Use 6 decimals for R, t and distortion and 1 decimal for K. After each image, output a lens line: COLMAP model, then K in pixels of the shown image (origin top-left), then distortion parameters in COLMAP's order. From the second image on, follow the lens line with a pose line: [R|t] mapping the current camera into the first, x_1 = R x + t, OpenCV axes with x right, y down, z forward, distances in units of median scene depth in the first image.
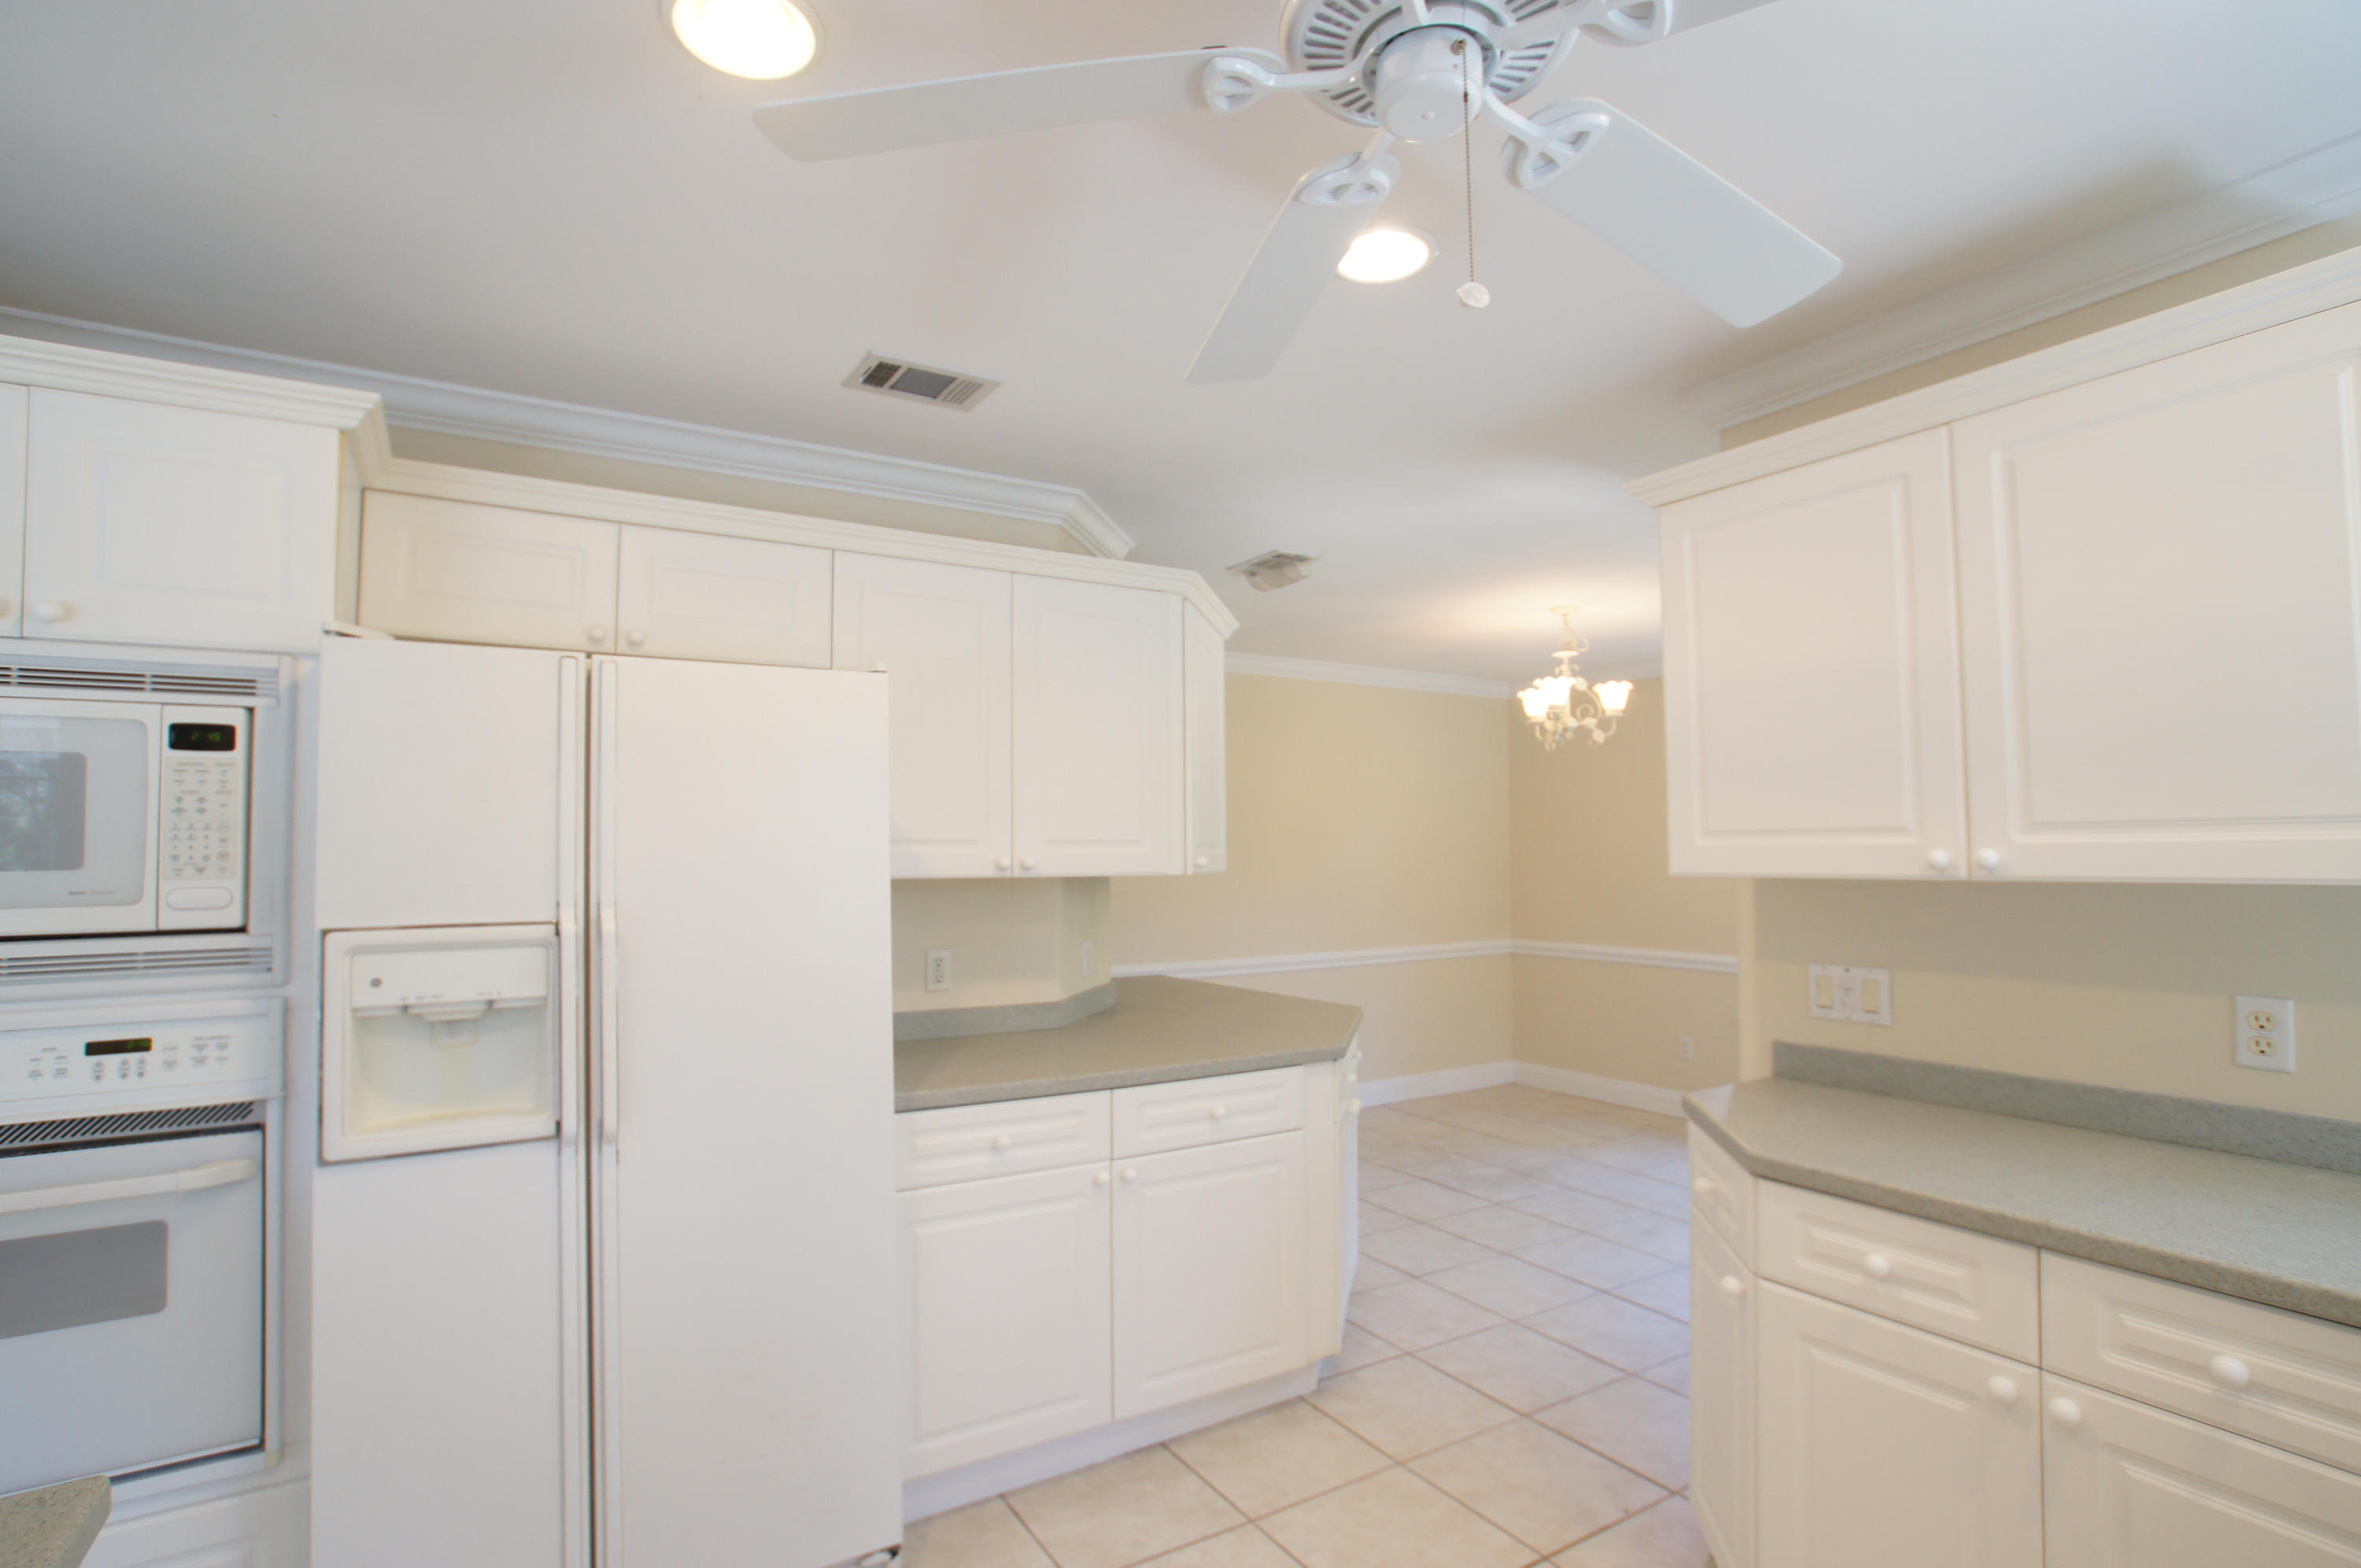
lens RADIAL K [[1125.0, 0, 1175.3], [0, 1125.0, 800.2], [0, 0, 1]] dist [-0.021375, 0.001477]
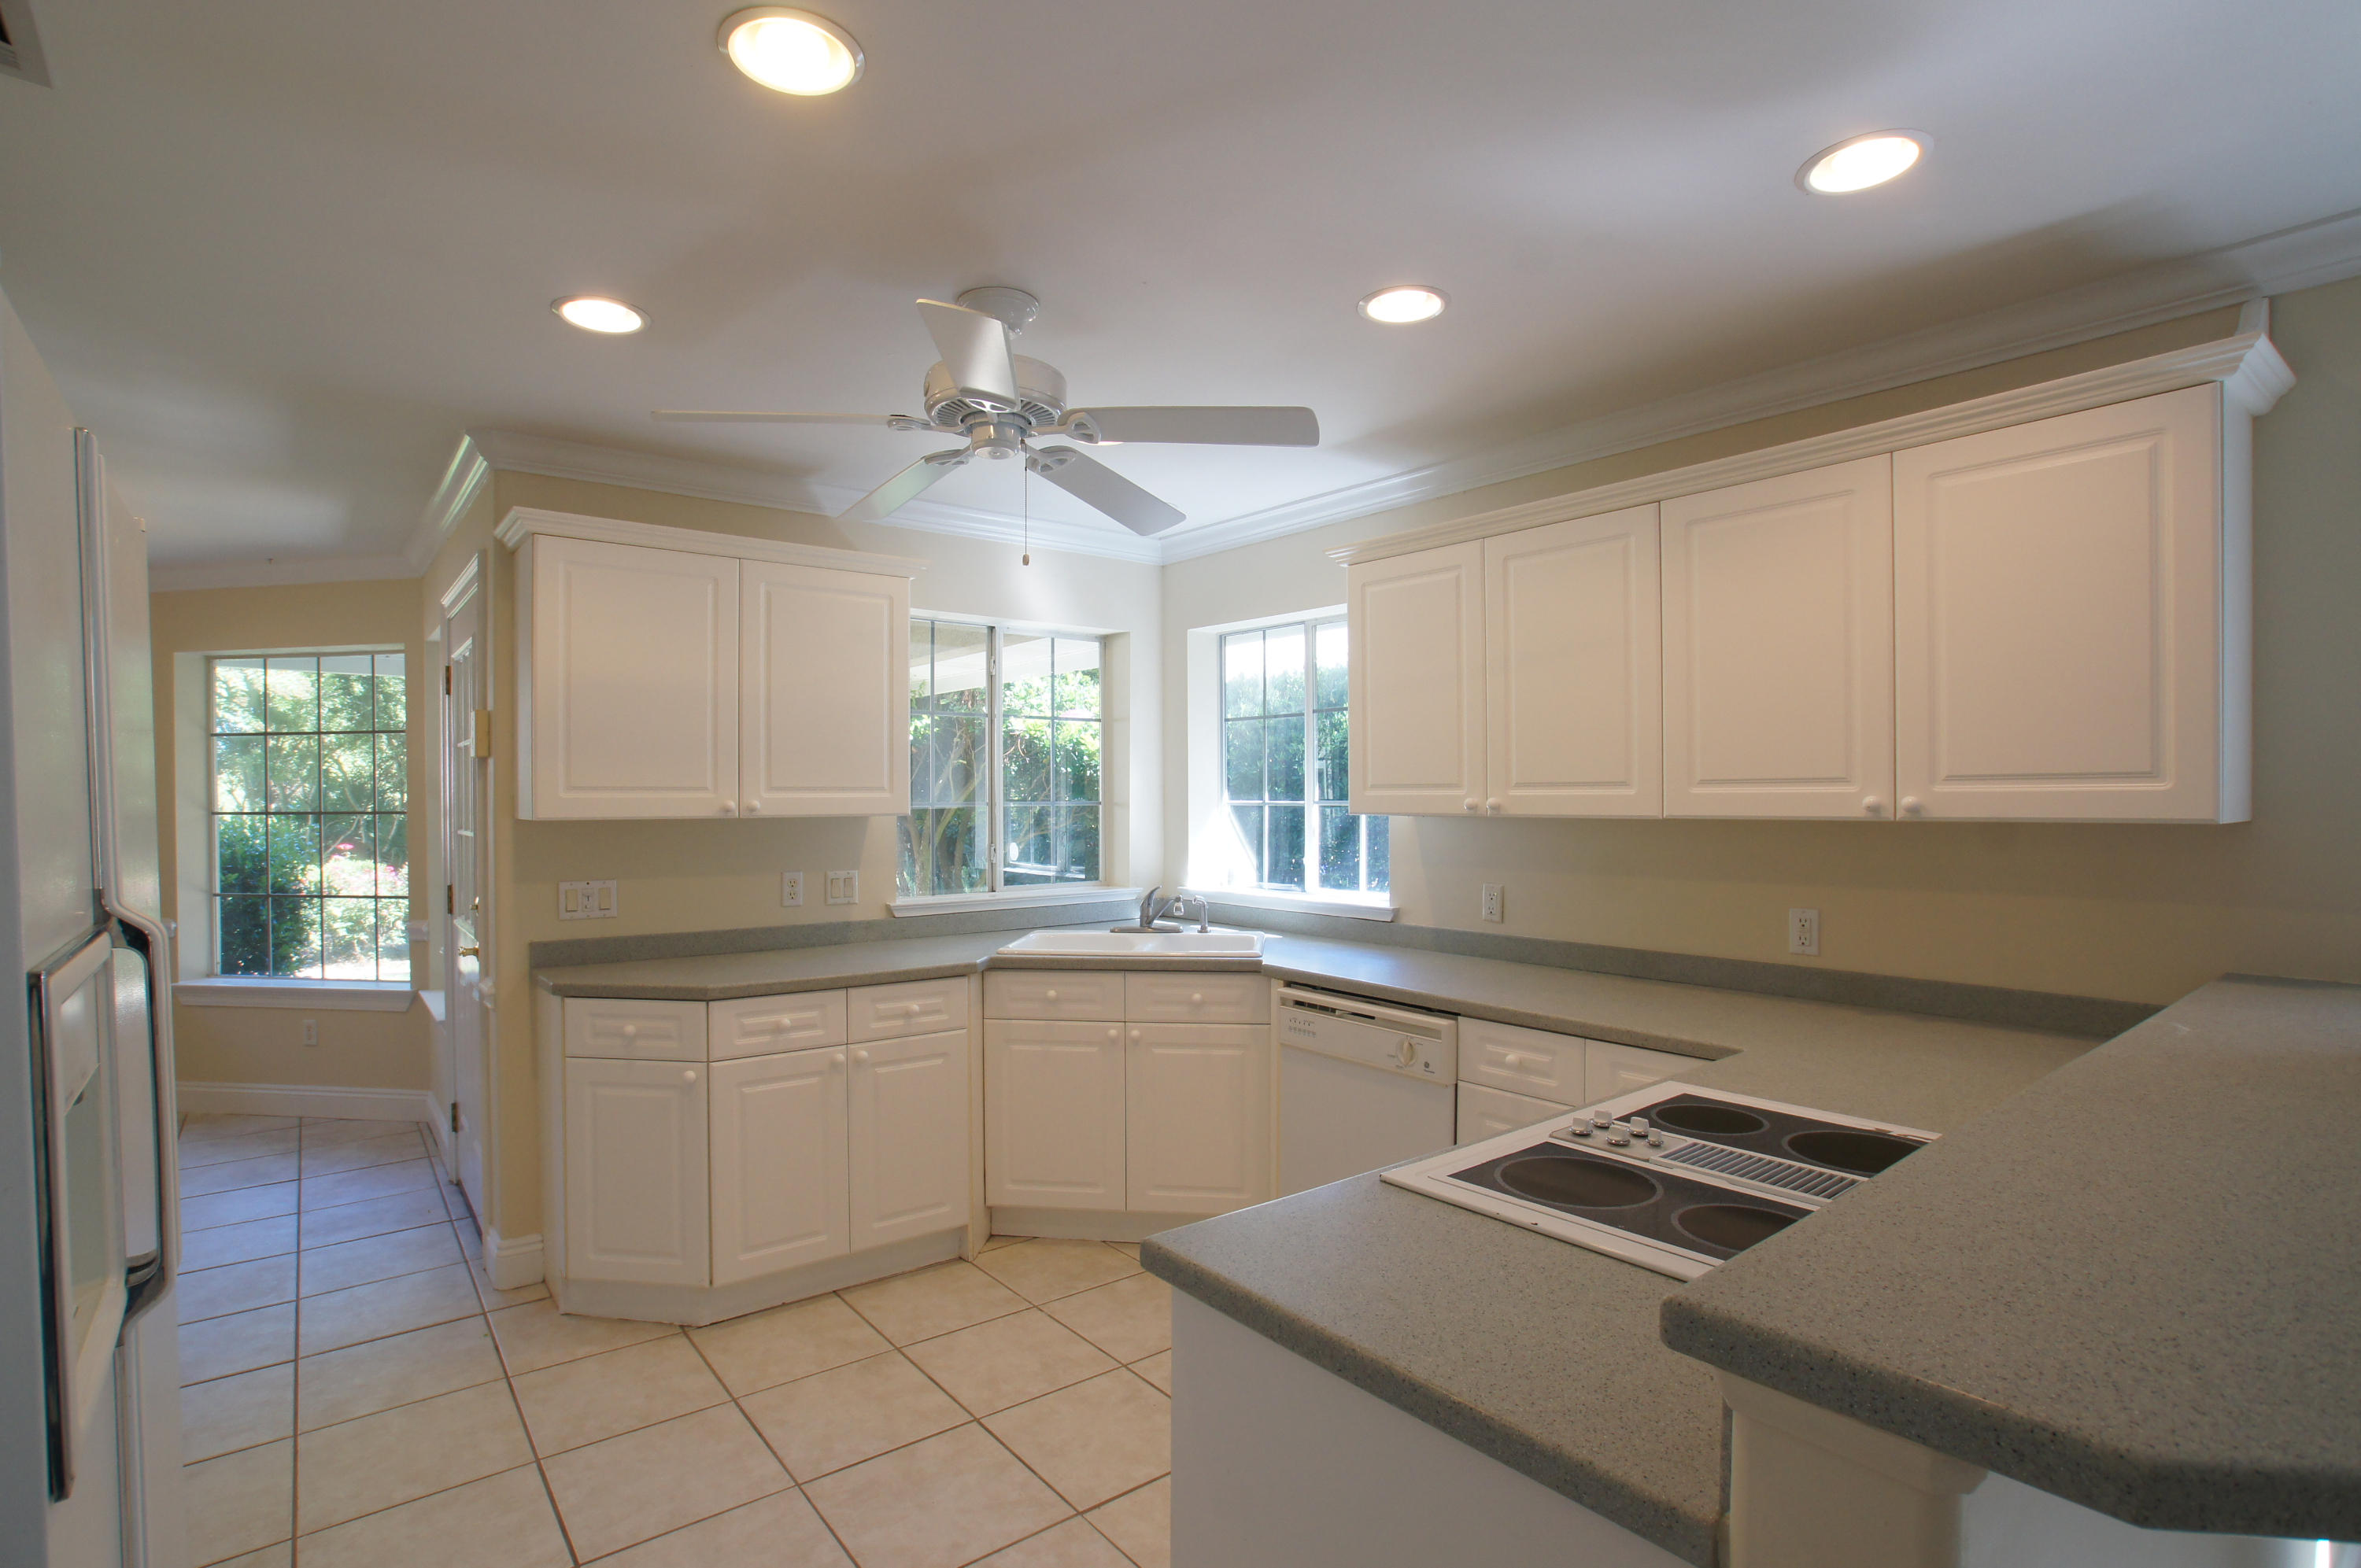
lens RADIAL K [[1125.0, 0, 1104.4], [0, 1125.0, 805.6], [0, 0, 1]] dist [-0.021375, 0.001477]
pose [[-0.096951, 0.001305, 0.995288, -1.190849], [-0.044036, 0.999014, -0.005600, 0.038065], [-0.994314, -0.044371, -0.096798, 0.618247]]
